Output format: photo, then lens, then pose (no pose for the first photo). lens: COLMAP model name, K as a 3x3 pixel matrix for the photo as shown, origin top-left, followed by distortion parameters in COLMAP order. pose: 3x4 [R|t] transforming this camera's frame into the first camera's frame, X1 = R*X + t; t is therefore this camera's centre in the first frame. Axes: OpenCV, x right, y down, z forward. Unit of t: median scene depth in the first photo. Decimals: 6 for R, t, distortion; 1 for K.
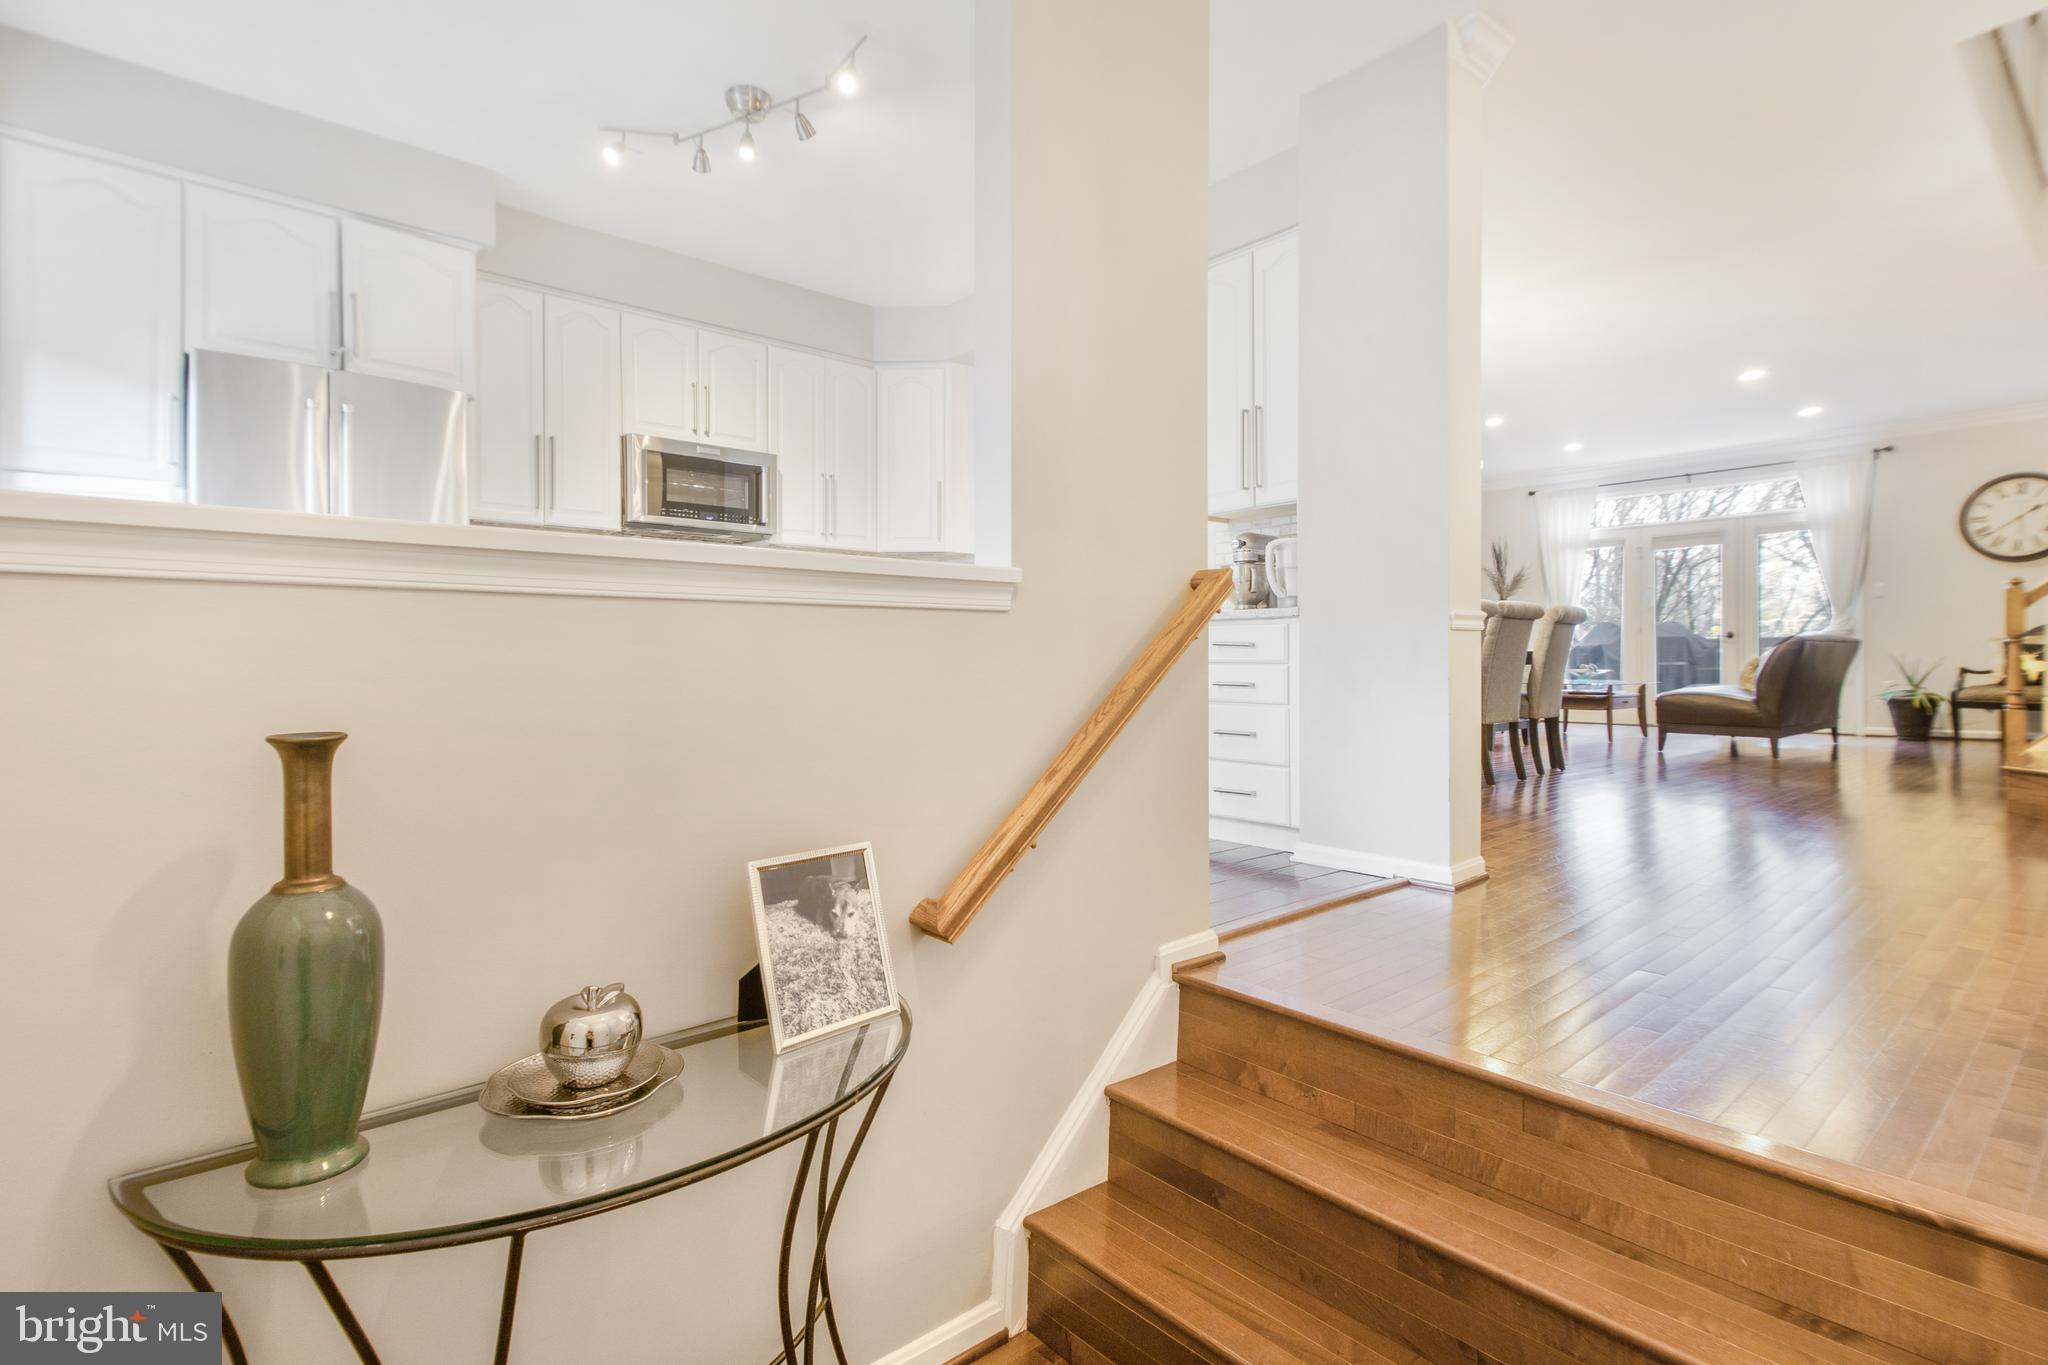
lens RADIAL K [[982.5, 0, 1011.5], [0, 982.5, 671.7], [0, 0, 1]] dist [0.000971, -0.000214]
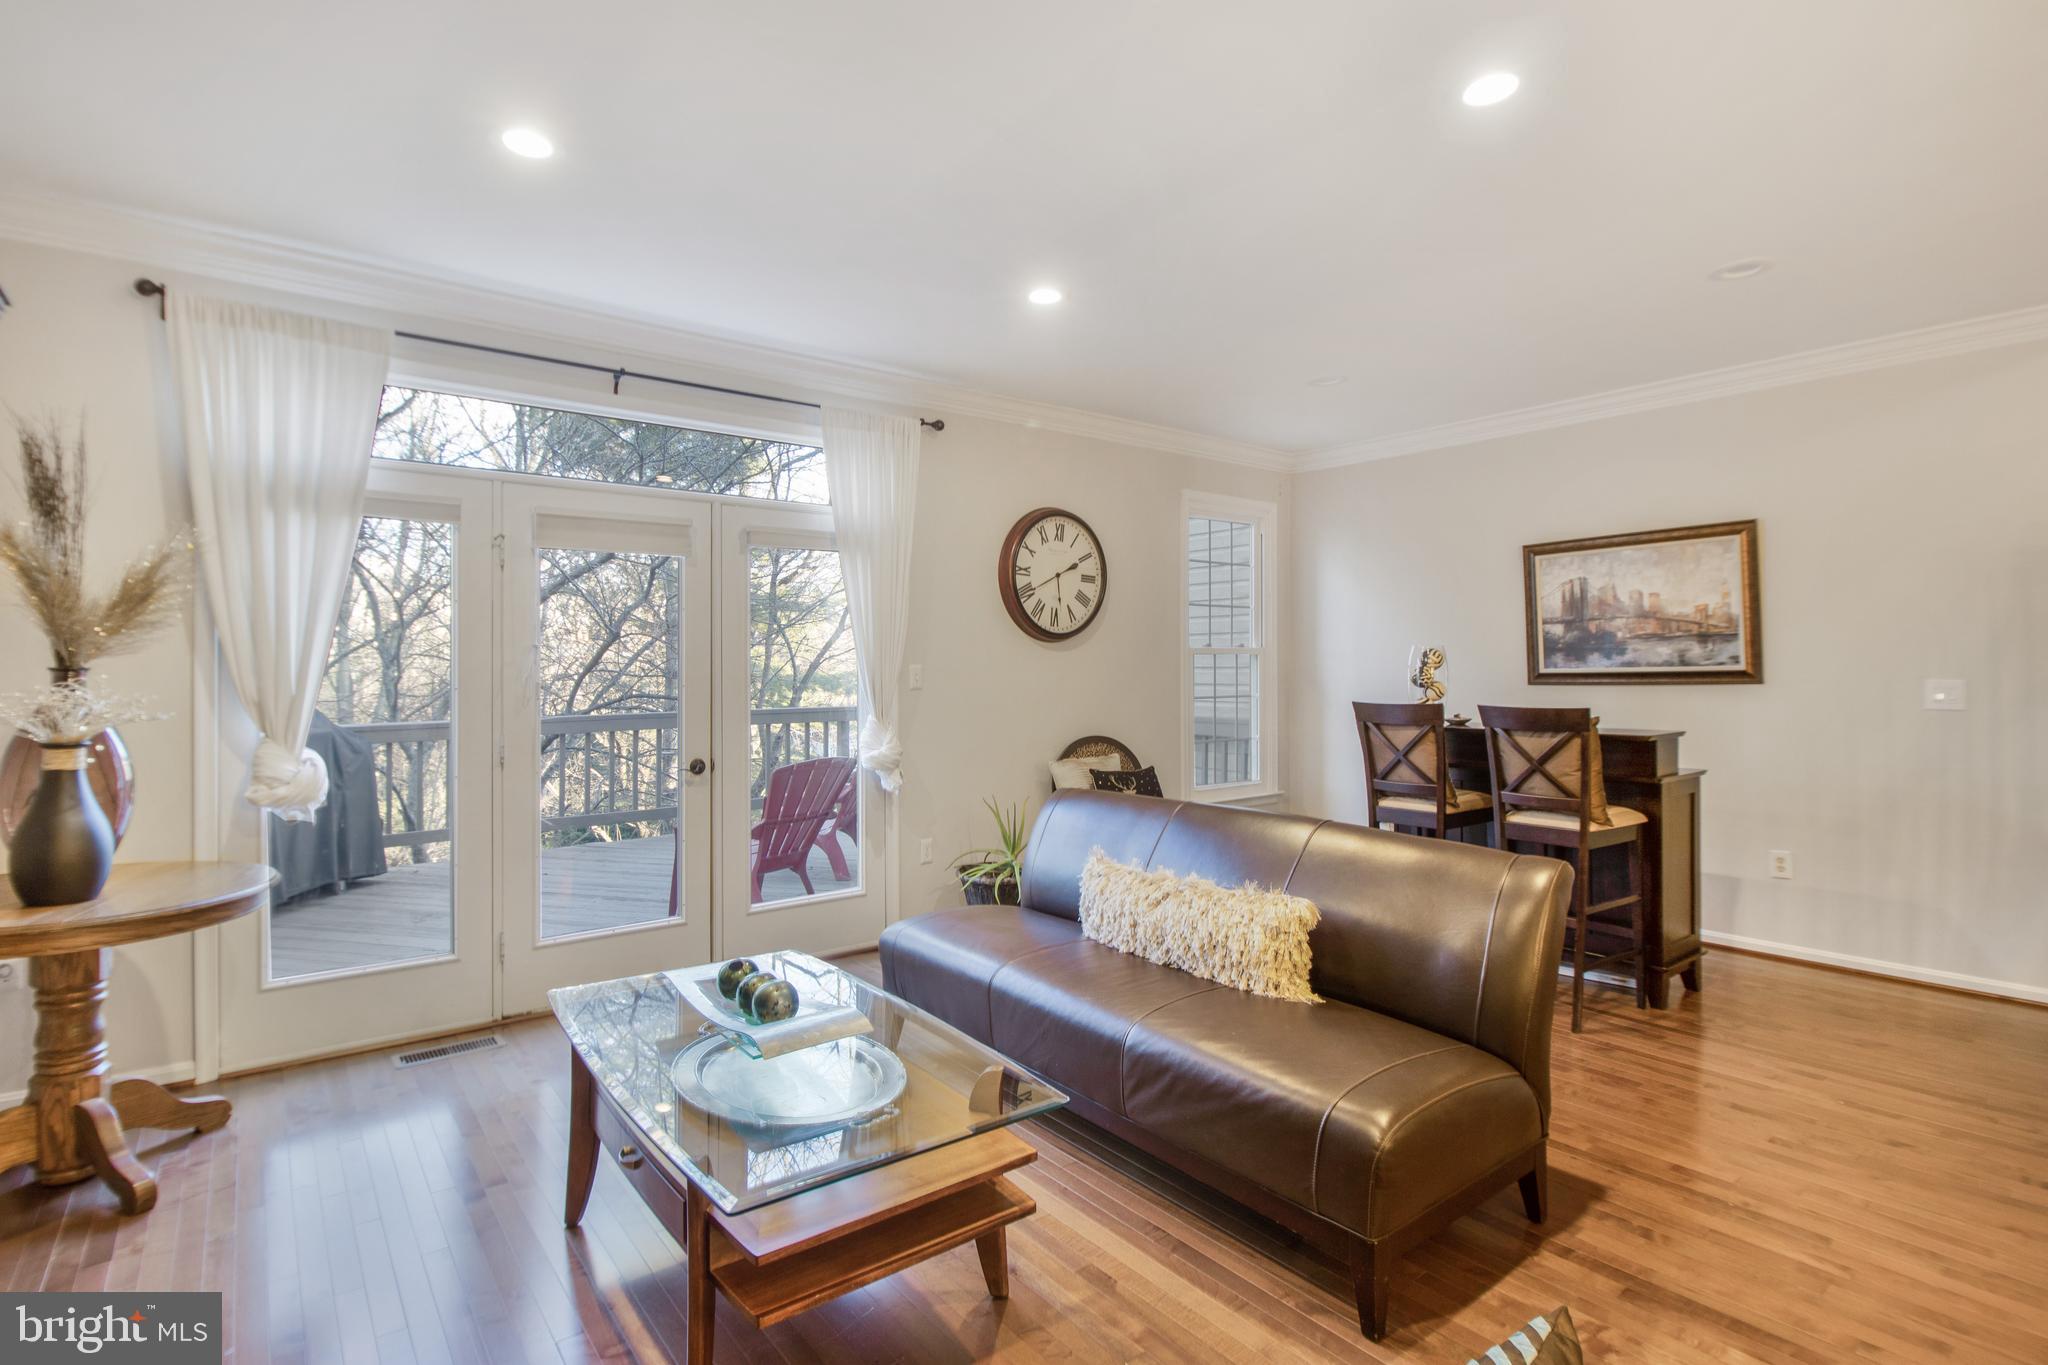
lens RADIAL K [[1035.0, 0, 1000.0], [0, 1035.0, 647.8], [0, 0, 1]] dist [0.000265, -0.012999]
pose [[0.061938, 0.021314, 0.997852, 0.336368], [0.009444, 0.999715, -0.021940, -0.093663], [-0.998035, 0.010783, 0.061719, 0.993553]]
